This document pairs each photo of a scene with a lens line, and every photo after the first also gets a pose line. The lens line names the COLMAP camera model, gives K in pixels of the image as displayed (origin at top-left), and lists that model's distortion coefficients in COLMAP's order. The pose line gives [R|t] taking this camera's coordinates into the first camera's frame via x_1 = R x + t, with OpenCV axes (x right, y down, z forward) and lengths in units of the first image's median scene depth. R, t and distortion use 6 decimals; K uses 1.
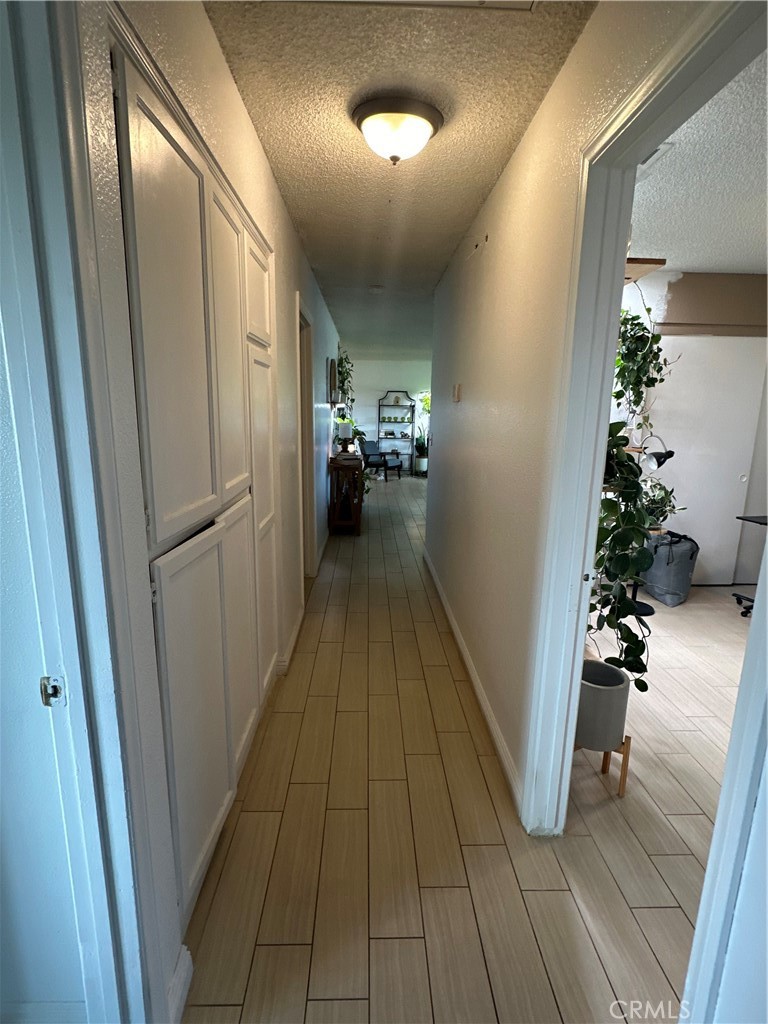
lens RADIAL K [[508.8, 0, 385.1], [0, 508.8, 515.5], [0, 0, 1]] dist [-0.006713, 0.001013]
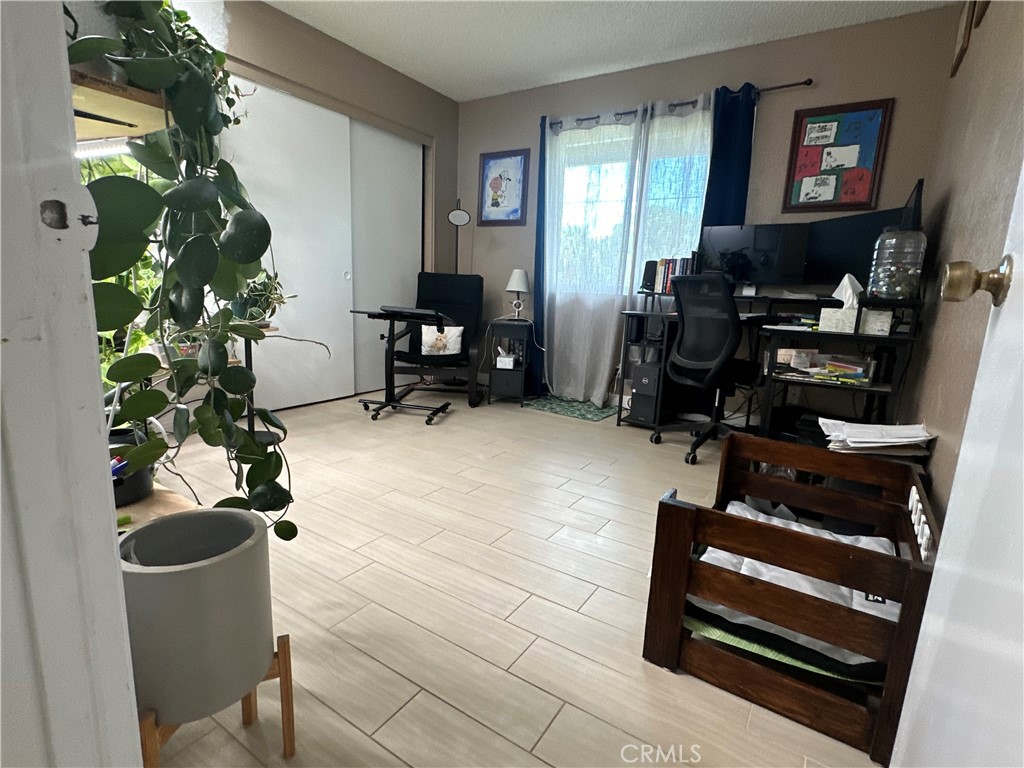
lens RADIAL K [[508.8, 0, 513.0], [0, 508.8, 387.8], [0, 0, 1]] dist [-0.006713, 0.001013]
pose [[0.573299, -0.147376, 0.805983, 0.212102], [0.129558, 0.987621, 0.088433, 0.158602], [-0.809038, 0.053723, 0.585296, 0.447795]]
